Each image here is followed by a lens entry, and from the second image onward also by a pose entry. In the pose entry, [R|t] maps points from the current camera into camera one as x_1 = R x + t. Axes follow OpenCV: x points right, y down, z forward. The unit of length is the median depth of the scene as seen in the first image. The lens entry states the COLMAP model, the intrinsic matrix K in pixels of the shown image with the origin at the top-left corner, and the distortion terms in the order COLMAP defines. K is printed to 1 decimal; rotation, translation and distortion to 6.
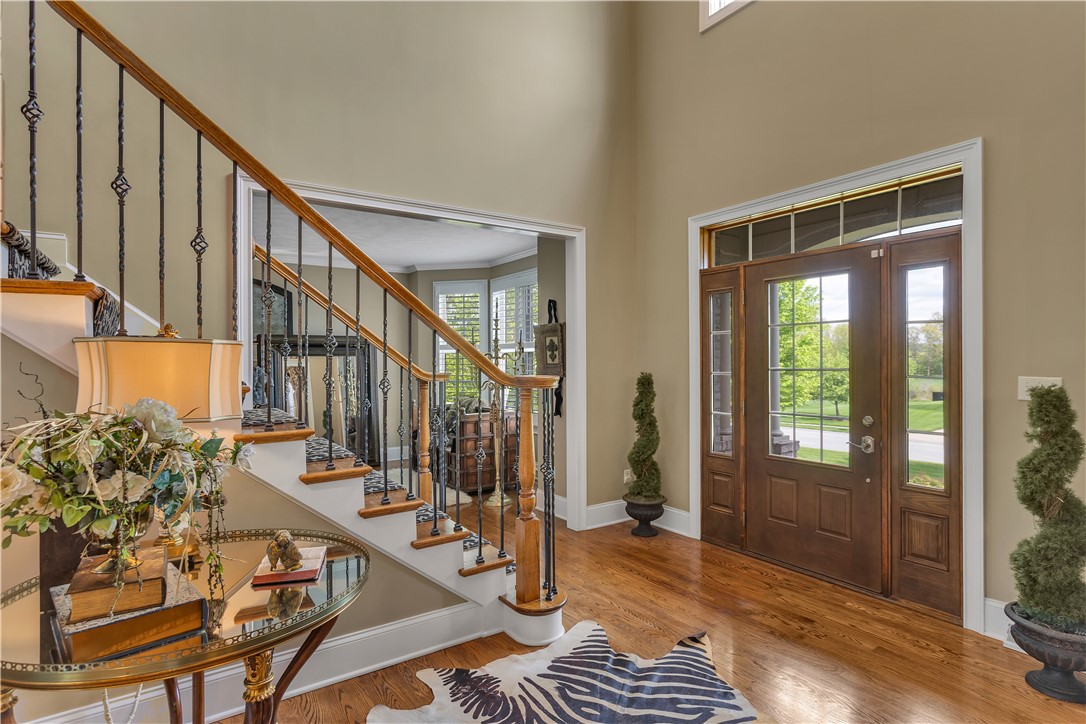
lens RADIAL K [[556.1, 0, 543.3], [0, 556.1, 359.2], [0, 0, 1]] dist [-0.001248, 0.000839]
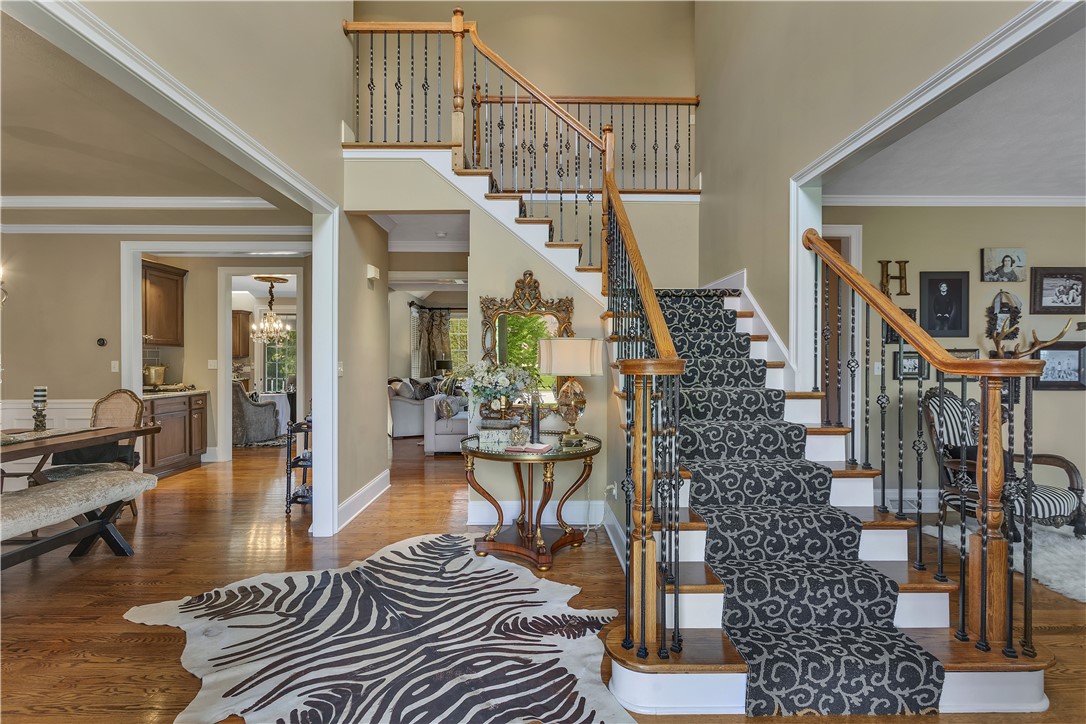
lens RADIAL K [[510.9, 0, 542.6], [0, 510.9, 360.6], [0, 0, 1]] dist [-0.003851, 0.001318]
pose [[-0.549612, 0.006682, -0.835393, 0.471895], [0.004523, 0.999977, 0.005022, 0.019880], [0.835408, -0.001019, -0.549630, 0.914539]]
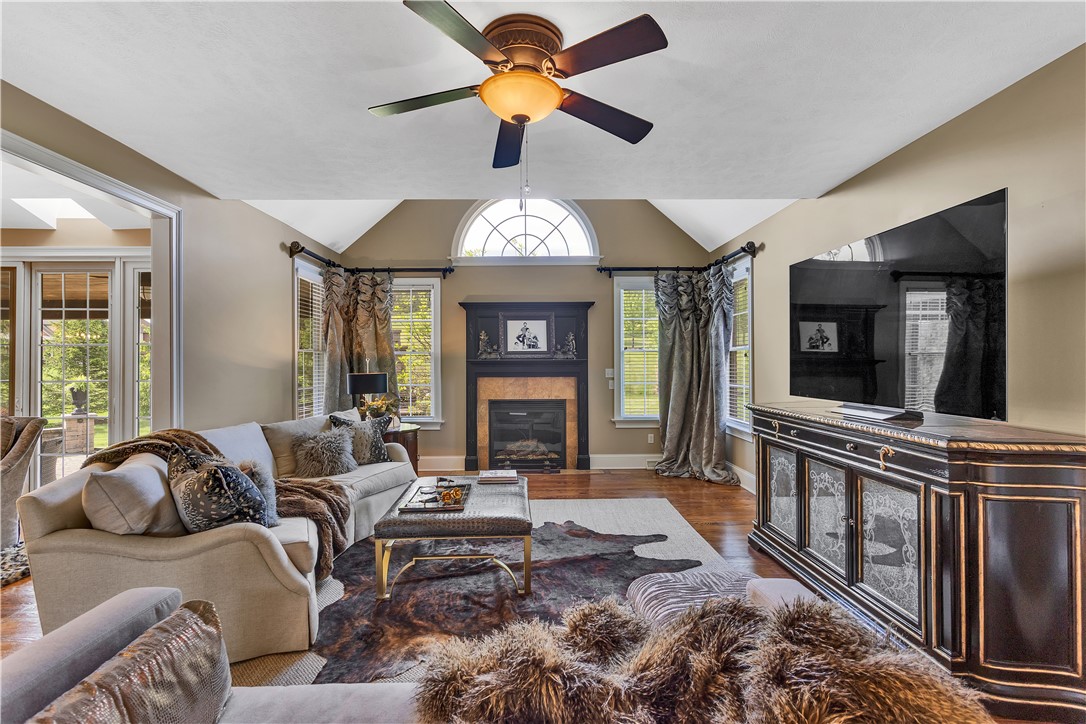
lens RADIAL K [[510.9, 0, 542.6], [0, 510.9, 360.6], [0, 0, 1]] dist [-0.003851, 0.001318]
pose [[-0.542770, 0.005771, -0.839862, -0.788733], [0.010790, 0.999942, -0.000103, 0.000096], [0.839812, -0.009118, -0.542800, -0.056955]]
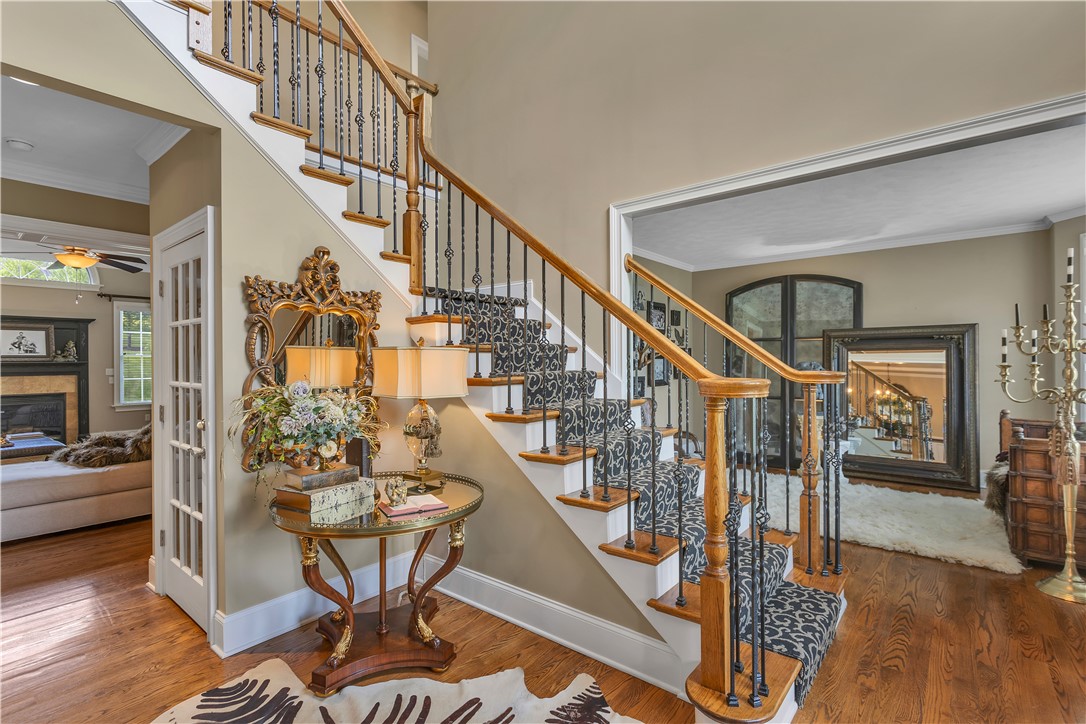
lens RADIAL K [[510.9, 0, 542.6], [0, 510.9, 360.6], [0, 0, 1]] dist [-0.003851, 0.001318]
pose [[0.280686, 0.002842, -0.959795, 0.390100], [0.010467, 0.999927, 0.006022, -0.000178], [0.959742, -0.011736, 0.280636, 0.425860]]
